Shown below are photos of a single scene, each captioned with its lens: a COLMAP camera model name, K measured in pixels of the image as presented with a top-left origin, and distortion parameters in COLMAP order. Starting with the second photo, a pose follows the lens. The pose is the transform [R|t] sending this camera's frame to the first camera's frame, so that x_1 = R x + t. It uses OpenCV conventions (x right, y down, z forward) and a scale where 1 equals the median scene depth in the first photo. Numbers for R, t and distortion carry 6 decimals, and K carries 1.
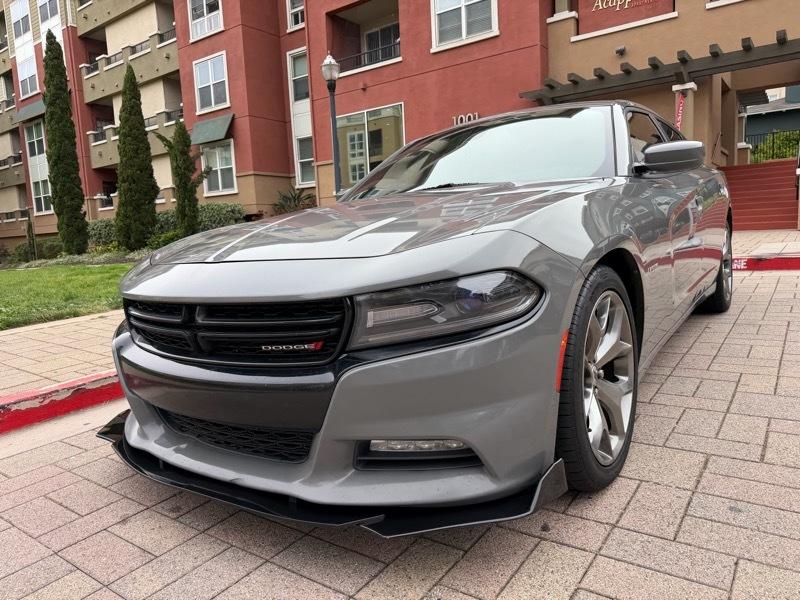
lens RADIAL K [[562.6, 0, 401.9], [0, 562.6, 300.1], [0, 0, 1]] dist [0.039603, -0.056036]
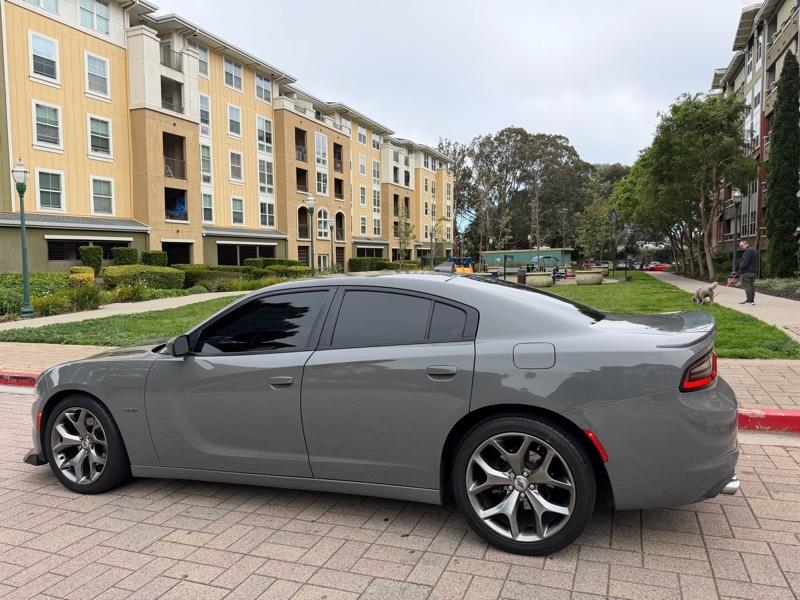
lens RADIAL K [[562.6, 0, 397.8], [0, 562.6, 300.8], [0, 0, 1]] dist [0.039603, -0.056036]
pose [[0.249539, 0.121685, -0.960689, 0.295387], [-0.116240, 0.988664, 0.095035, -0.084226], [0.961363, 0.087956, 0.260855, 0.169935]]
